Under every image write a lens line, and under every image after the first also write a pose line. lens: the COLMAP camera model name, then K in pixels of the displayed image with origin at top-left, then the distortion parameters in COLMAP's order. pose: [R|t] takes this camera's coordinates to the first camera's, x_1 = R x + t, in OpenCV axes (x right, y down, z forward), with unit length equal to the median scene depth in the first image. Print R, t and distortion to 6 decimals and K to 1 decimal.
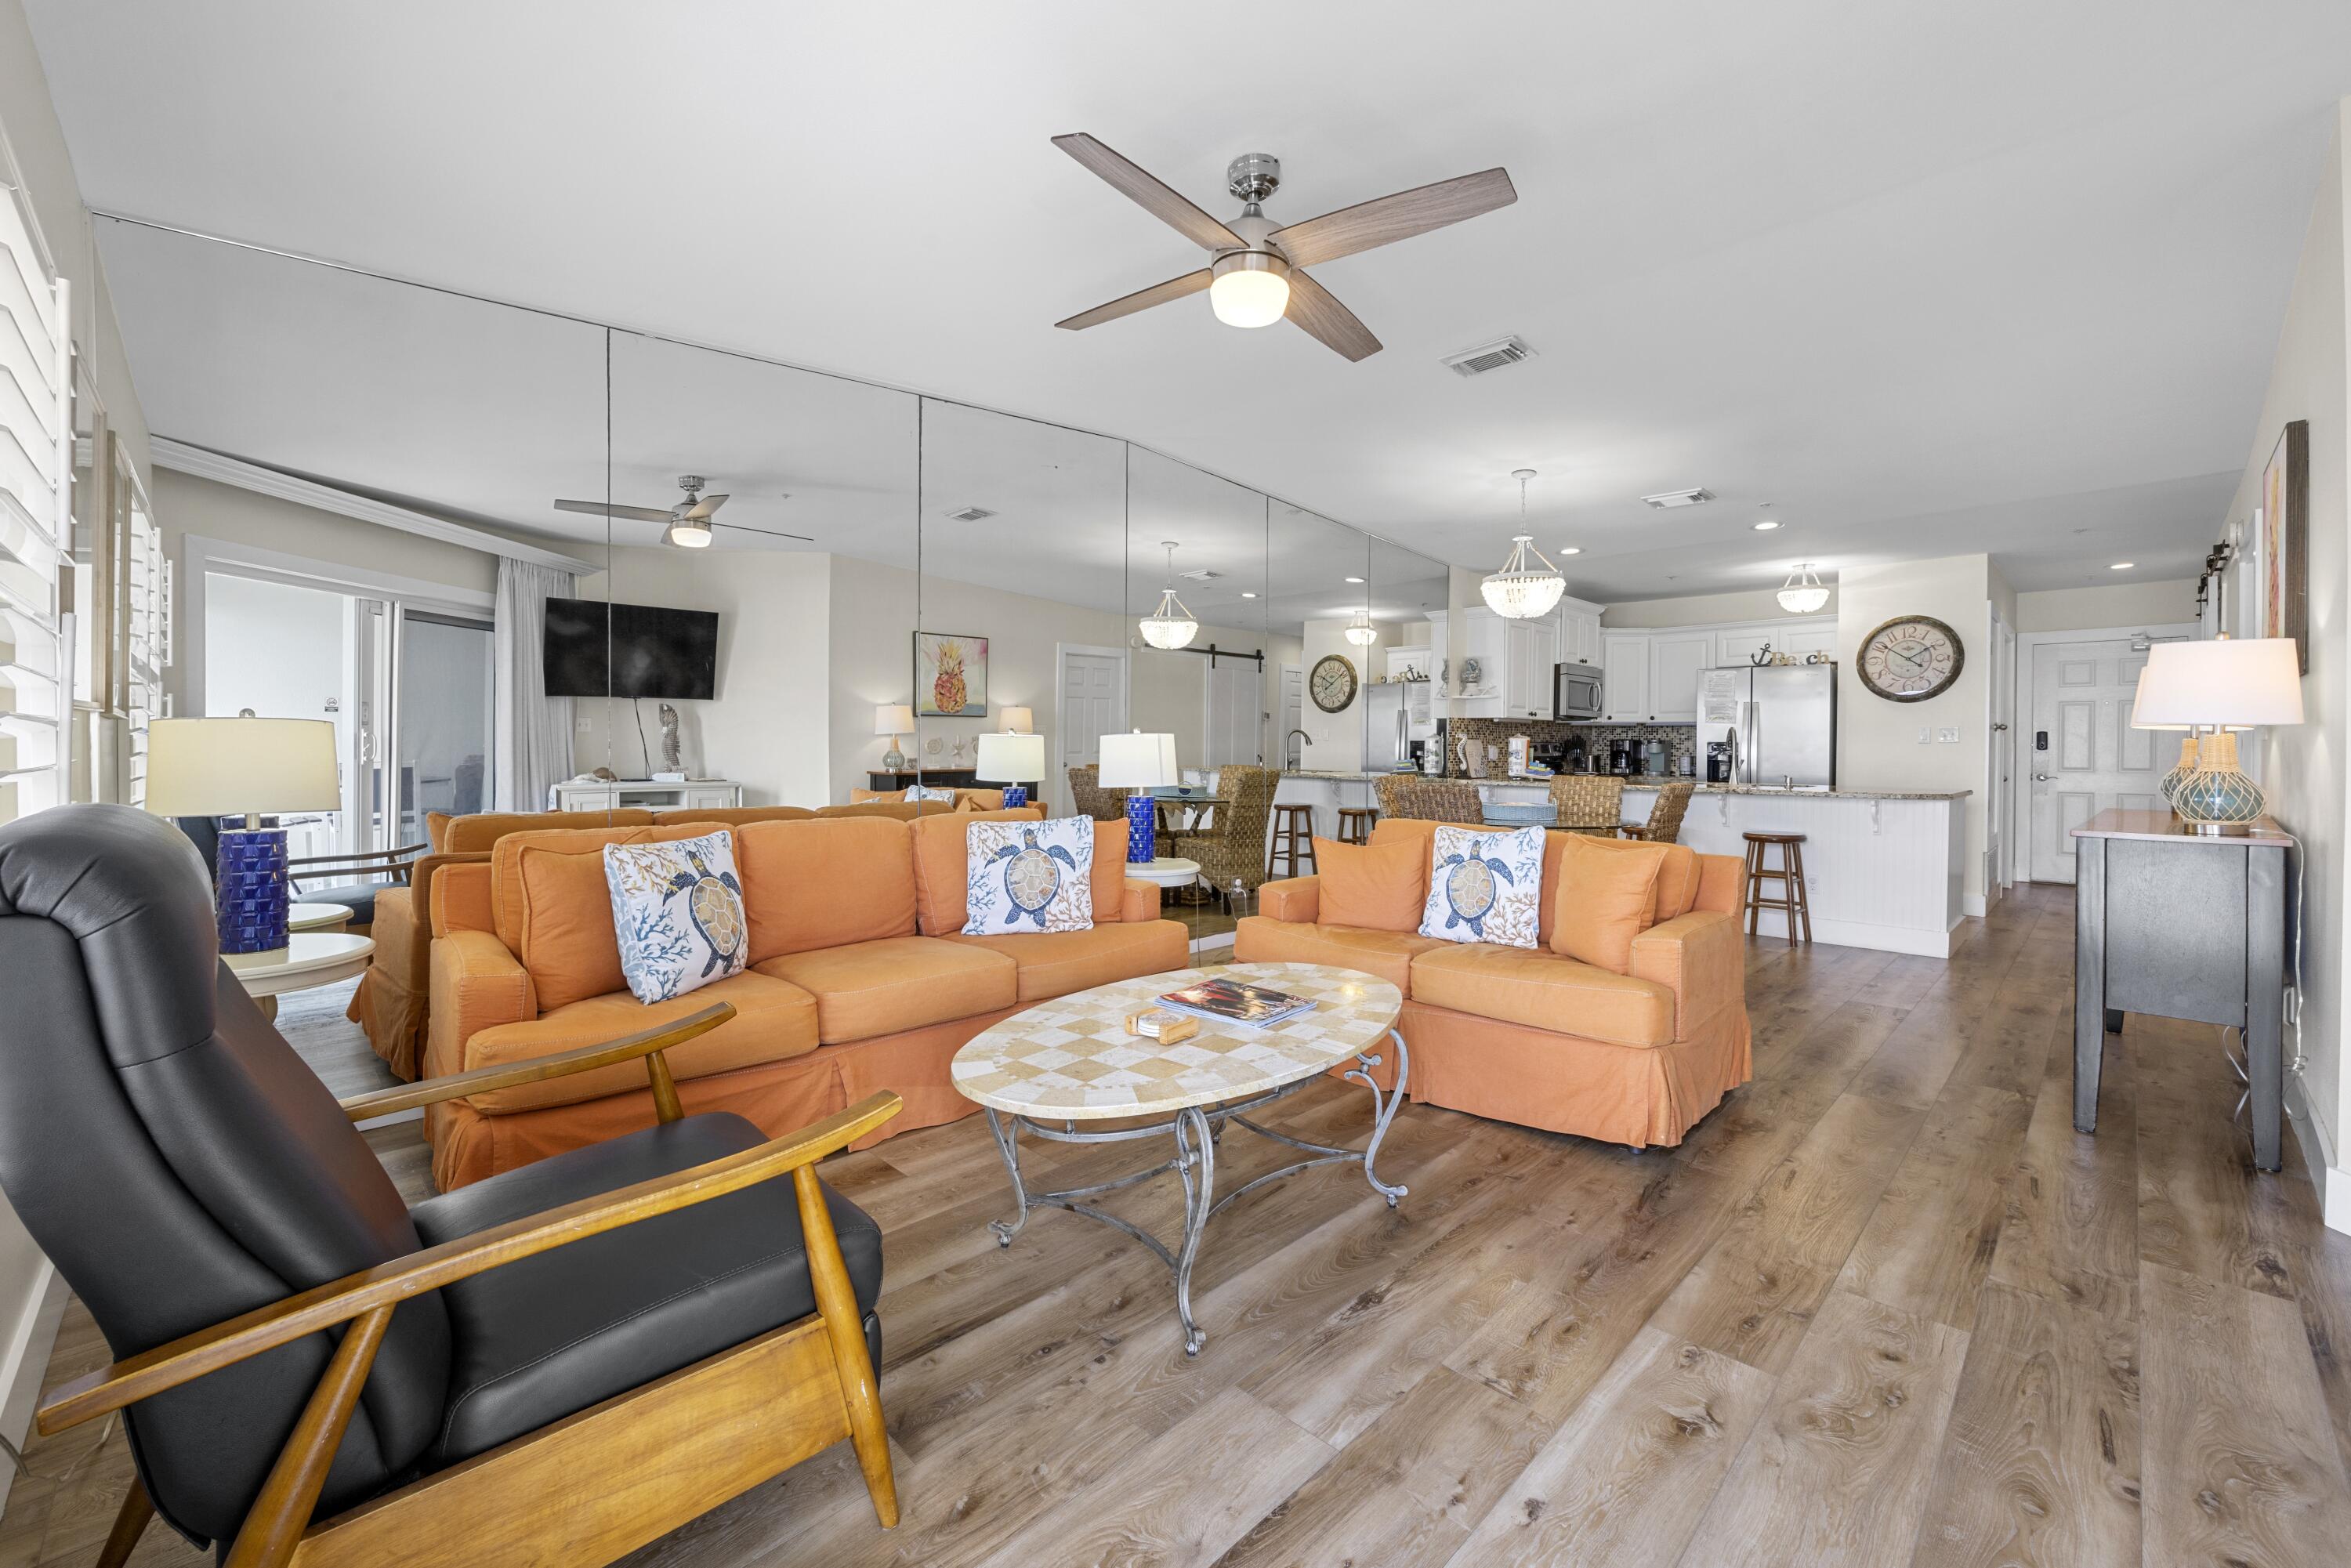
lens RADIAL K [[962.6, 0, 1166.2], [0, 962.6, 761.2], [0, 0, 1]] dist [-0.000057, 0.000991]
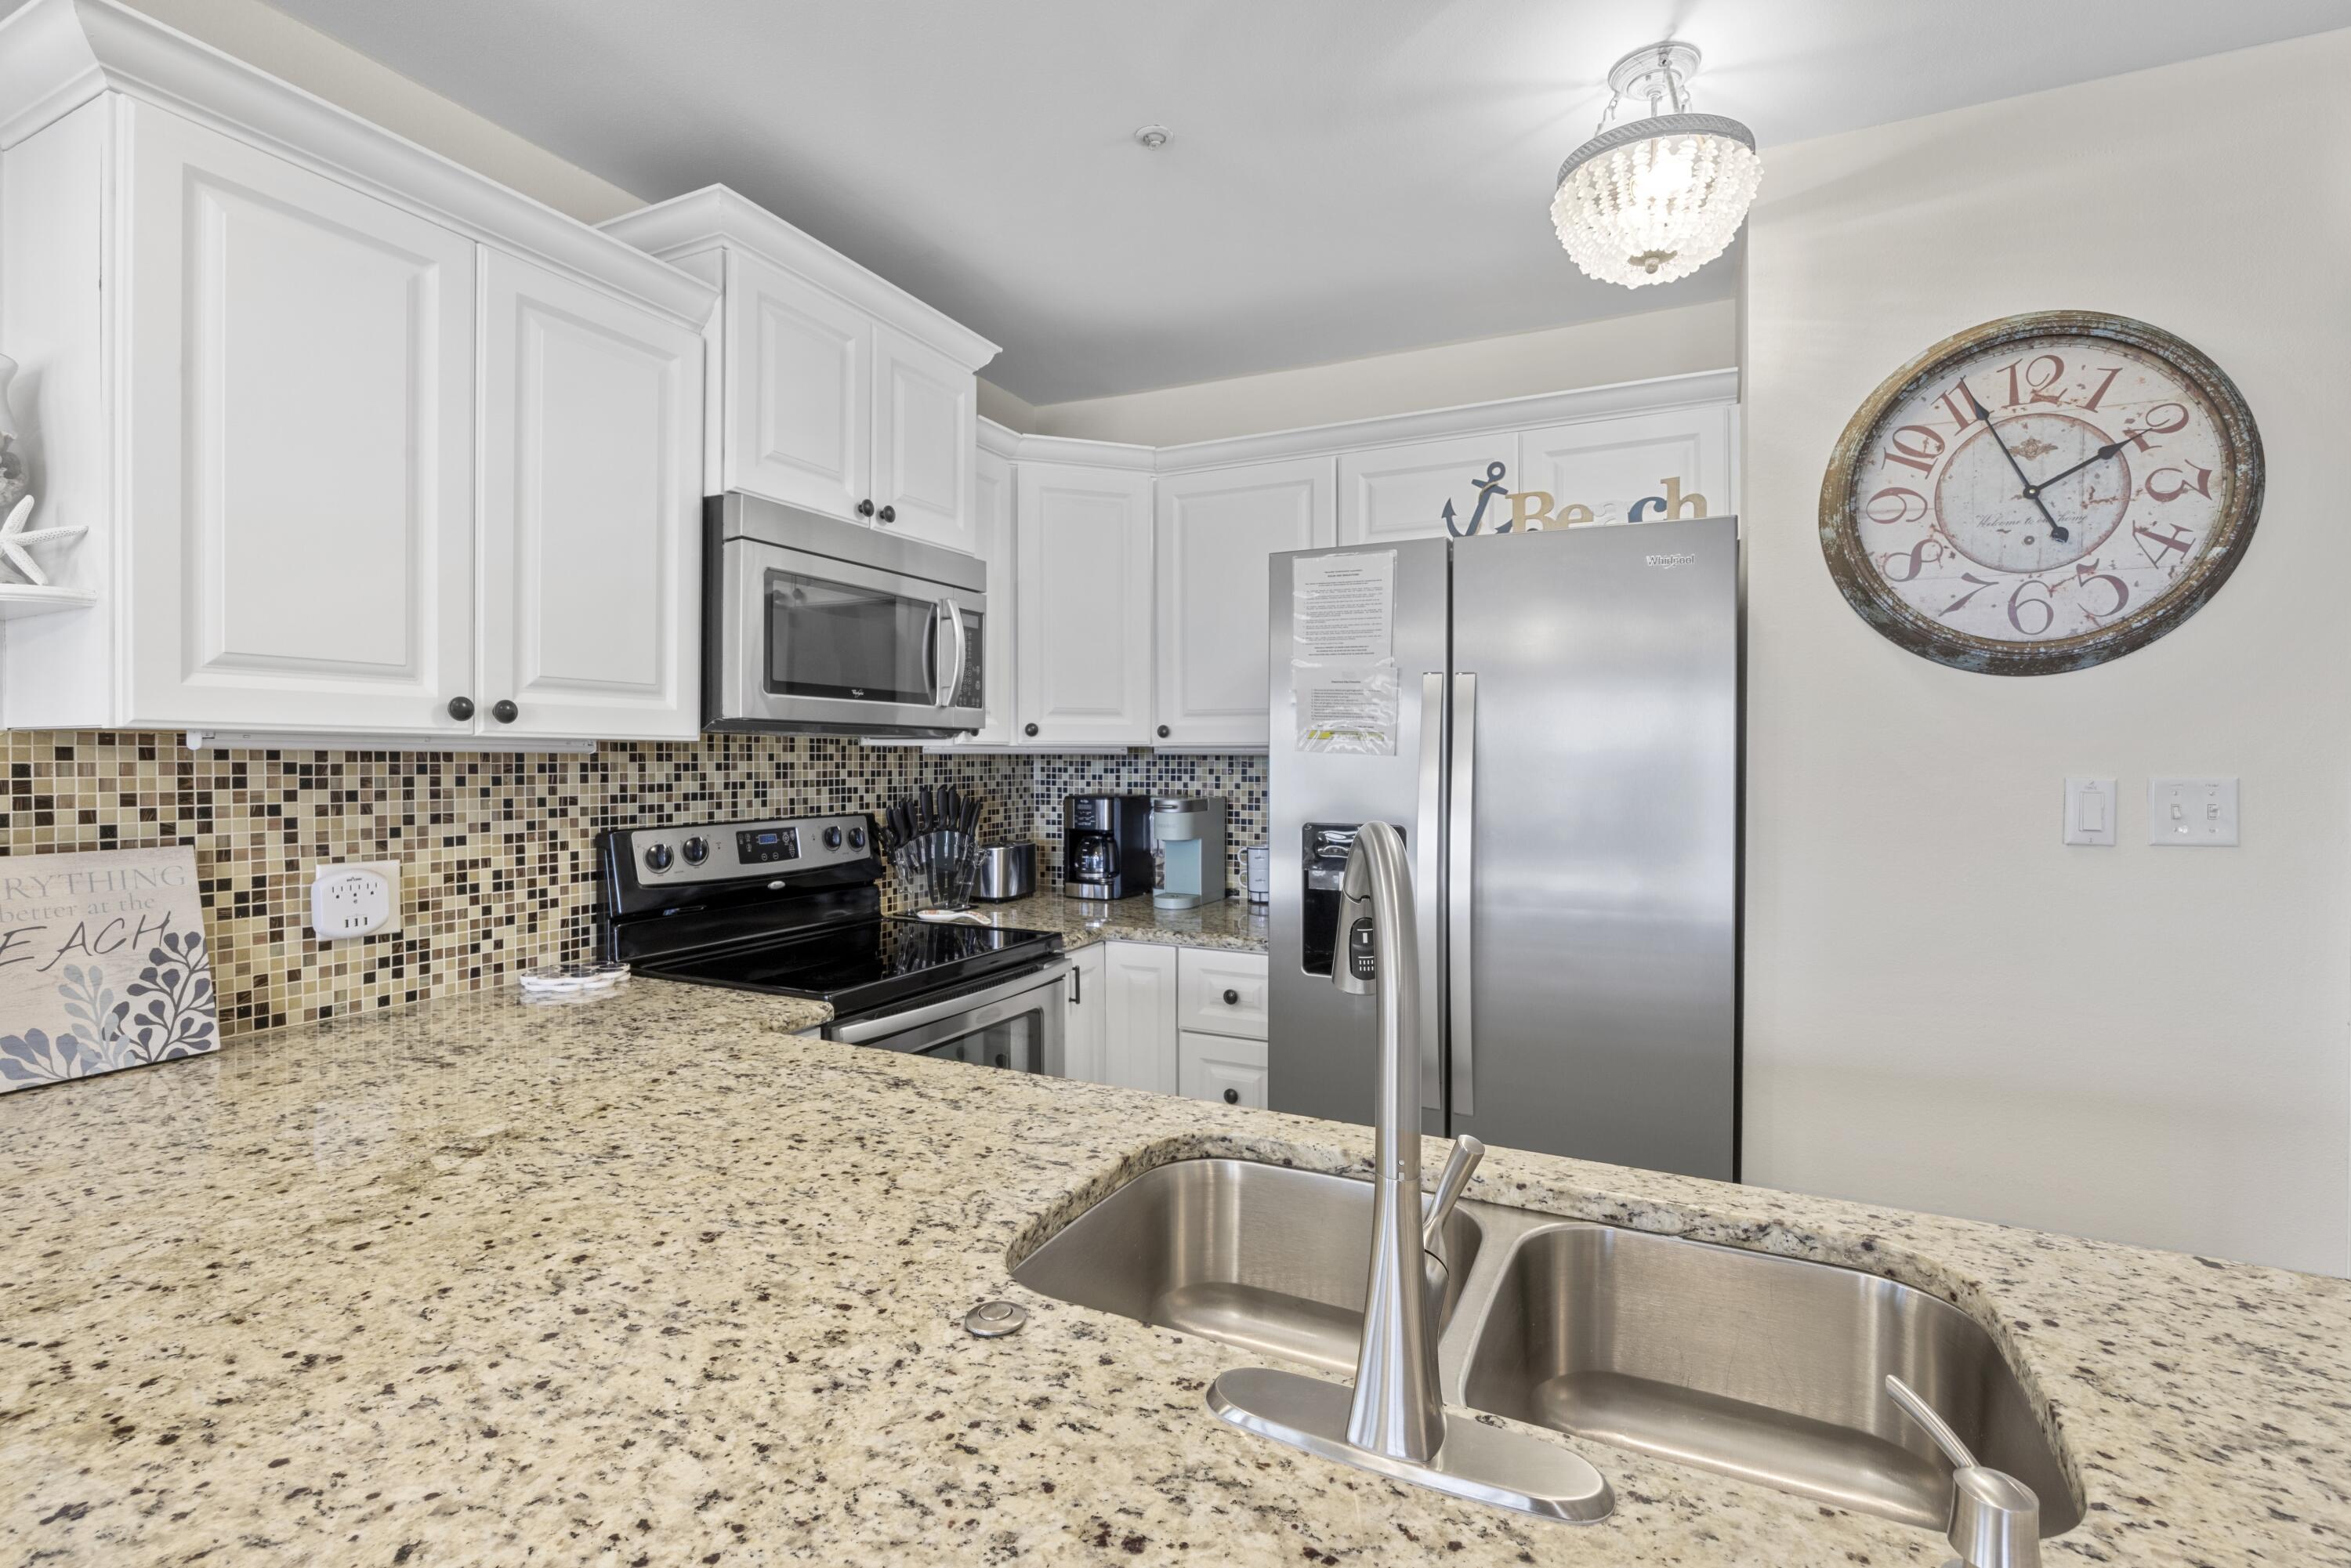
lens RADIAL K [[1040.0, 0, 1175.3], [0, 1040.0, 765.9], [0, 0, 1]] dist [-0.008929, 0.000371]
pose [[0.945598, -0.004310, 0.325308, 0.451265], [0.006832, 0.999955, -0.006609, -0.035572], [-0.325265, 0.008472, 0.945585, 0.767044]]
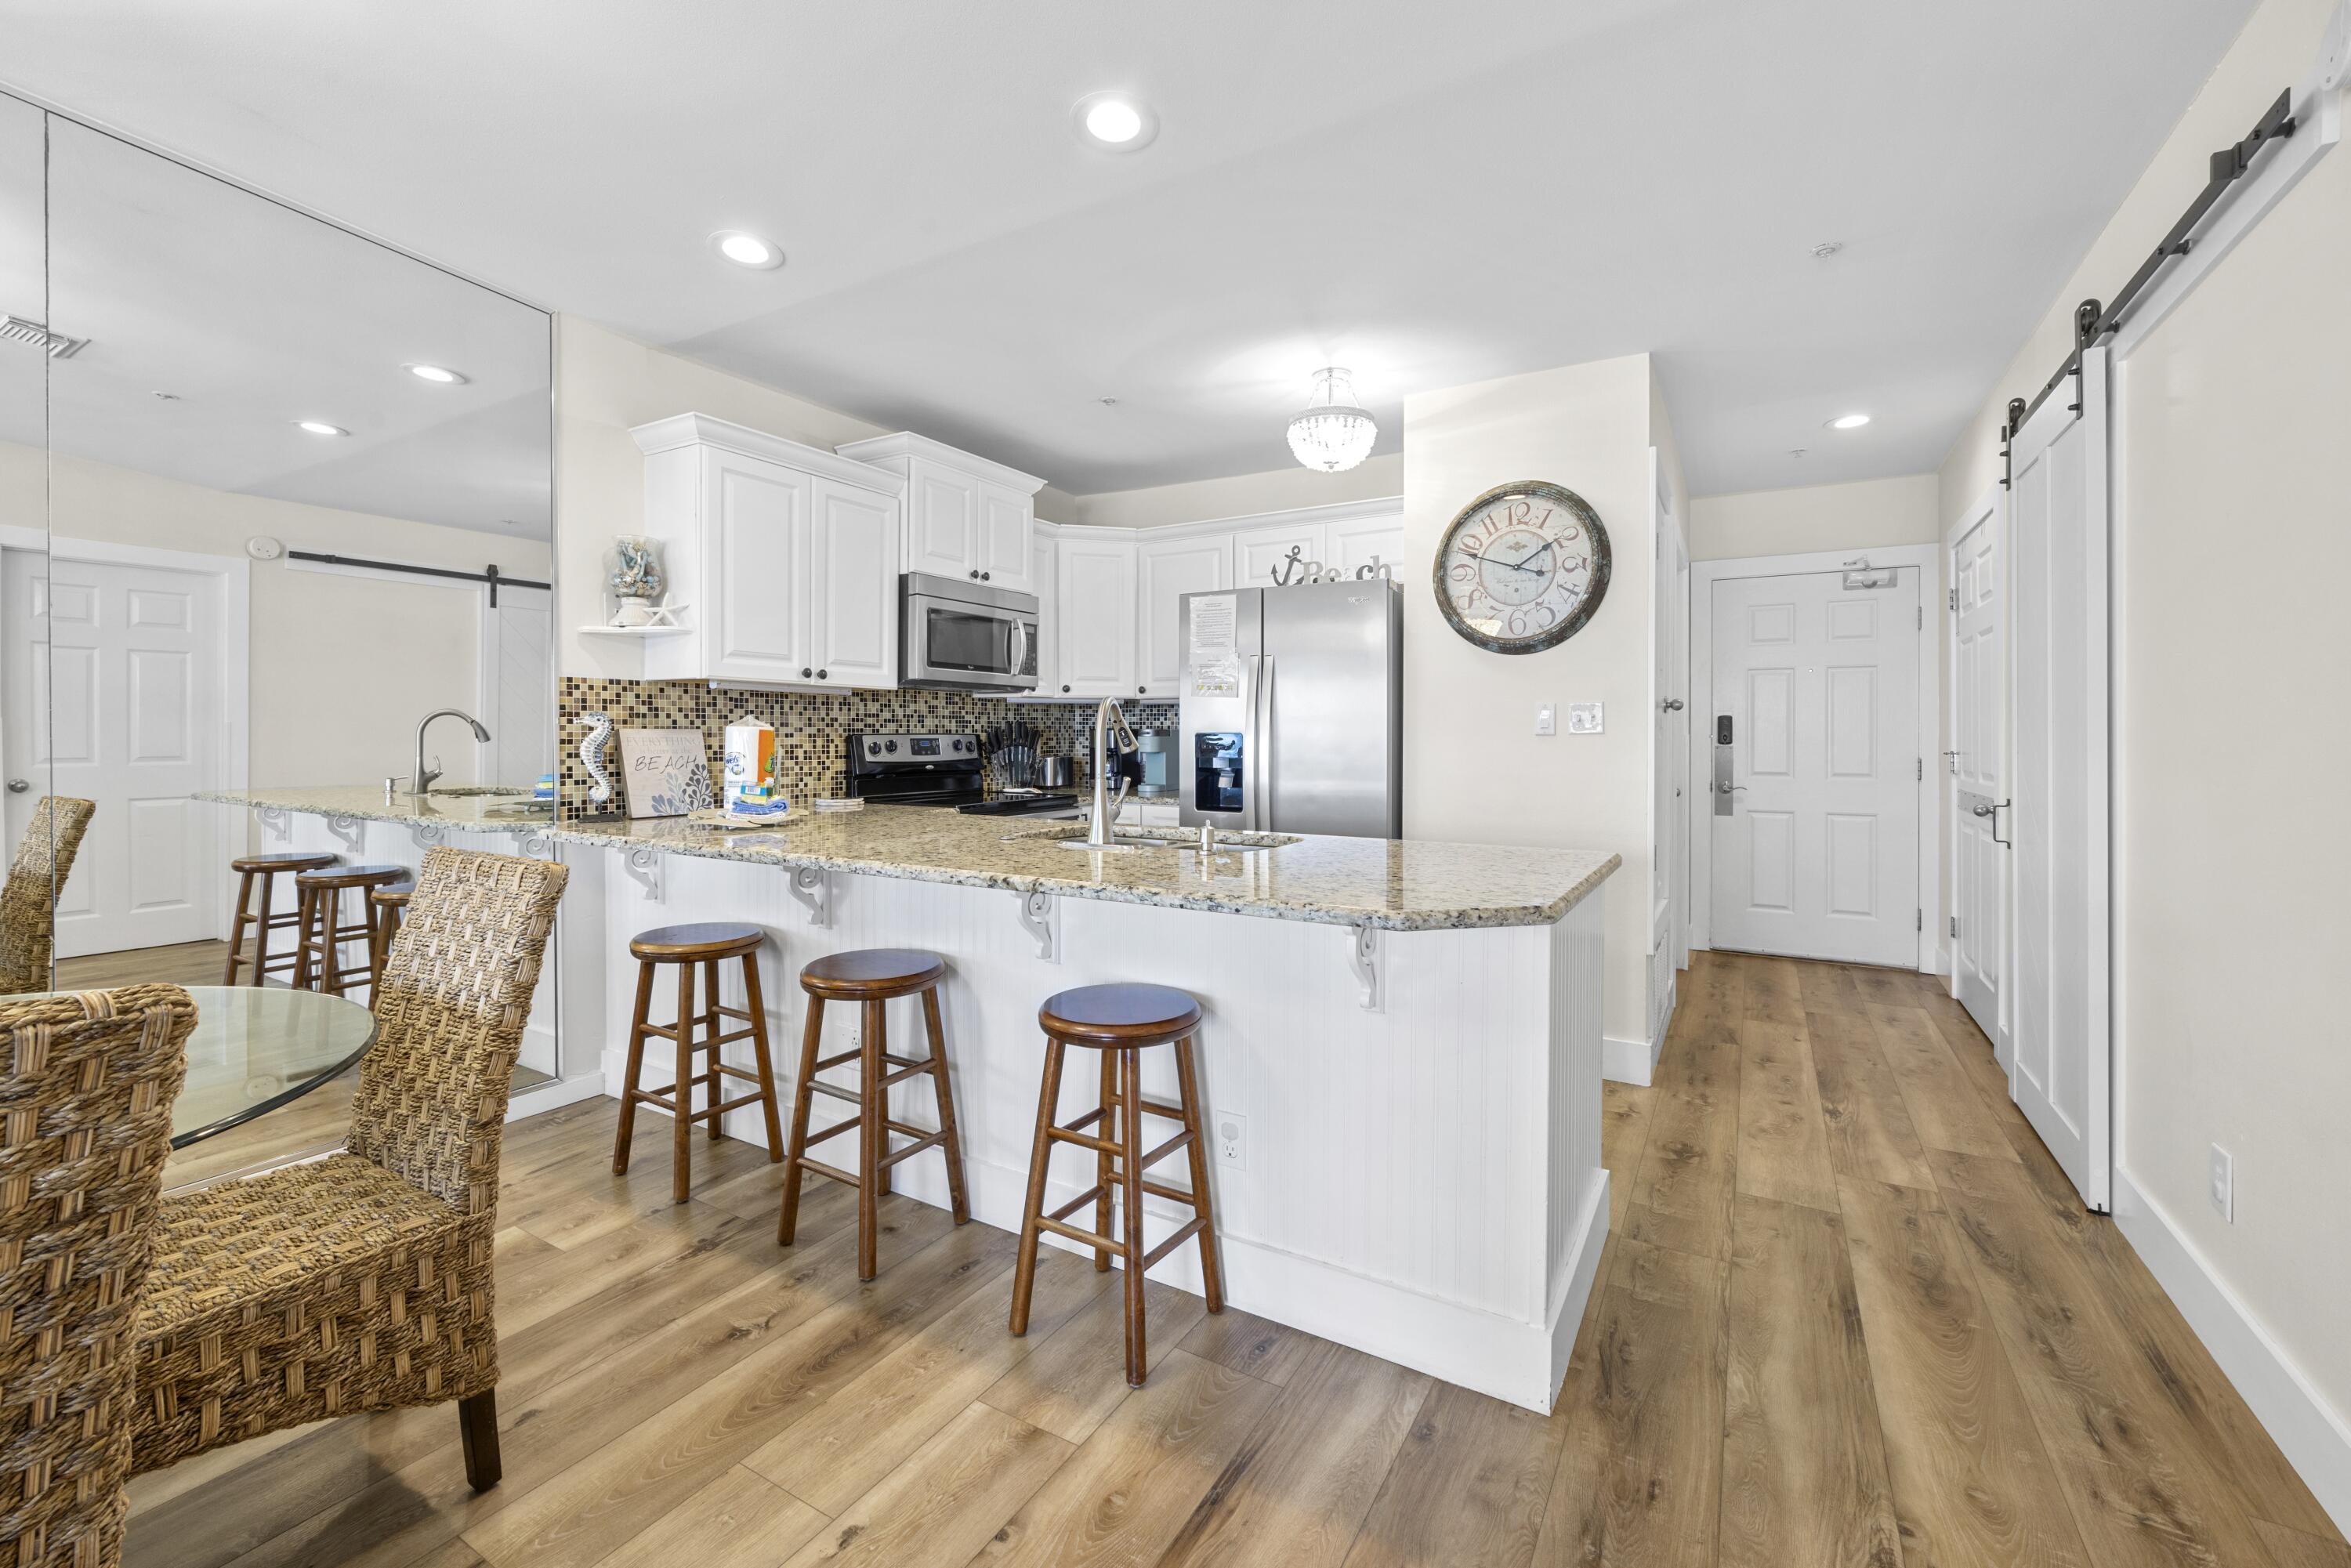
lens RADIAL K [[962.6, 0, 1186.1], [0, 962.6, 744.4], [0, 0, 1]] dist [-0.000057, 0.000991]
pose [[0.968286, -0.003317, 0.249822, 0.443799], [0.005069, 0.999967, -0.006367, -0.011201], [-0.249793, 0.007432, 0.968271, 0.518292]]
